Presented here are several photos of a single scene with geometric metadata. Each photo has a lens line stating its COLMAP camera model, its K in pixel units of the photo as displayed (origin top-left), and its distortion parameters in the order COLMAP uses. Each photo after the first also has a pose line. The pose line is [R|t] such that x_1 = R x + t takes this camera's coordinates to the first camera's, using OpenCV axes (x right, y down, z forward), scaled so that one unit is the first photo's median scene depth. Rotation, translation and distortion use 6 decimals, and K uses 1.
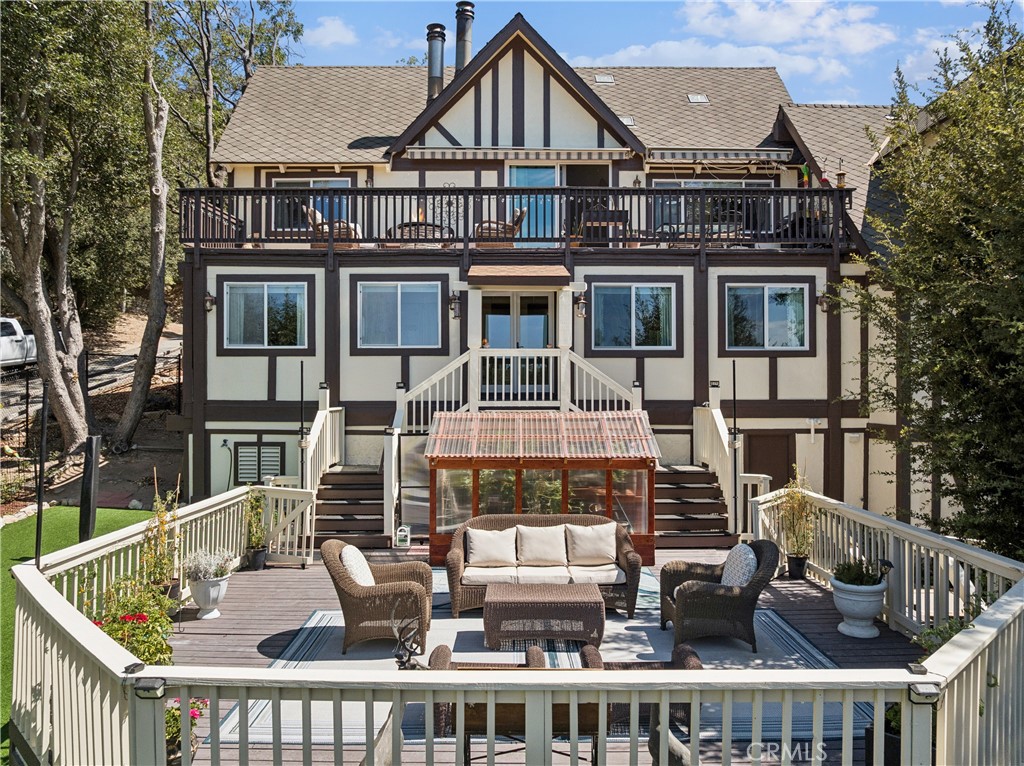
lens RADIAL K [[699.9, 0, 518.7], [0, 699.9, 387.0], [0, 0, 1]] dist [-0.031633, 0.003233]
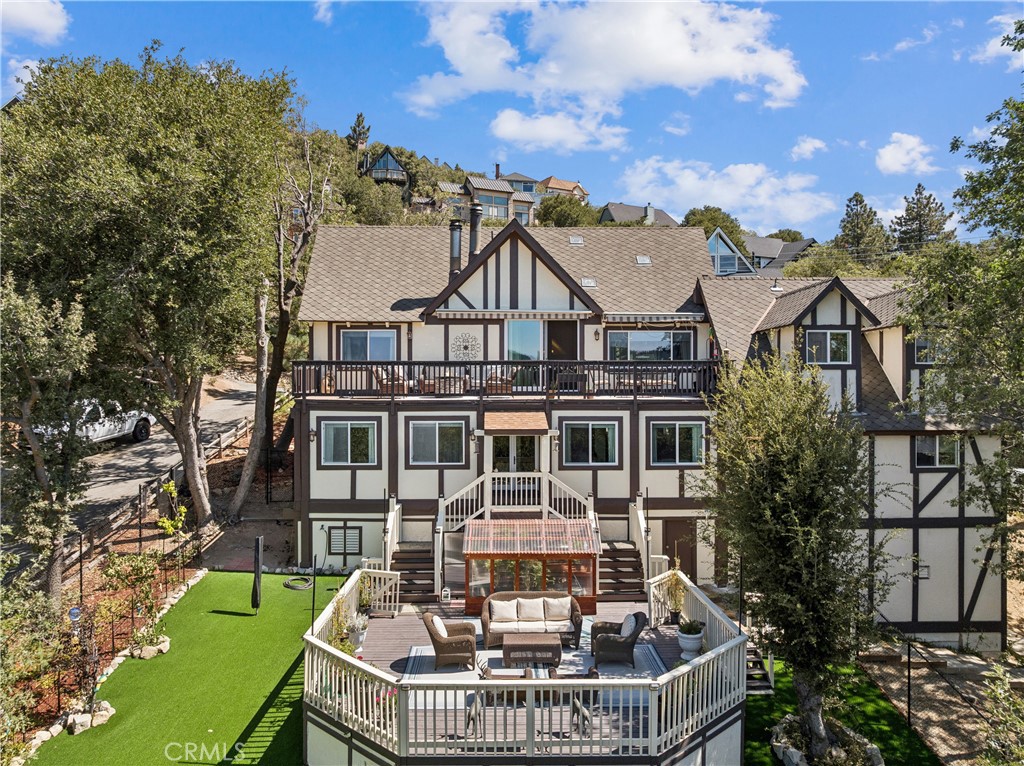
lens RADIAL K [[699.9, 0, 520.7], [0, 699.9, 385.0], [0, 0, 1]] dist [-0.031633, 0.003233]
pose [[0.999793, 0.000127, 0.020324, -0.019703], [-0.000121, 1.000000, -0.000298, -0.229113], [-0.020324, 0.000295, 0.999793, -0.531092]]
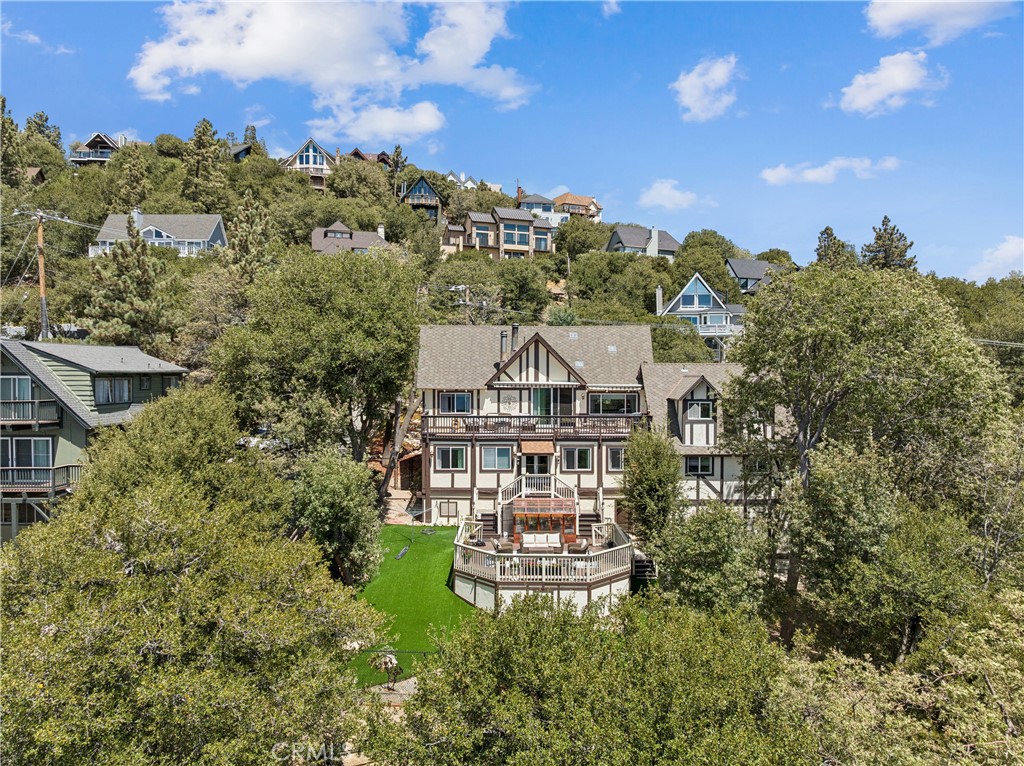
lens RADIAL K [[699.9, 0, 514.9], [0, 699.9, 390.9], [0, 0, 1]] dist [-0.031633, 0.003233]
pose [[0.999882, 0.000714, -0.015357, -0.049533], [-0.000290, 0.999619, 0.027611, -0.466201], [0.015371, -0.027603, 0.999501, -1.908668]]
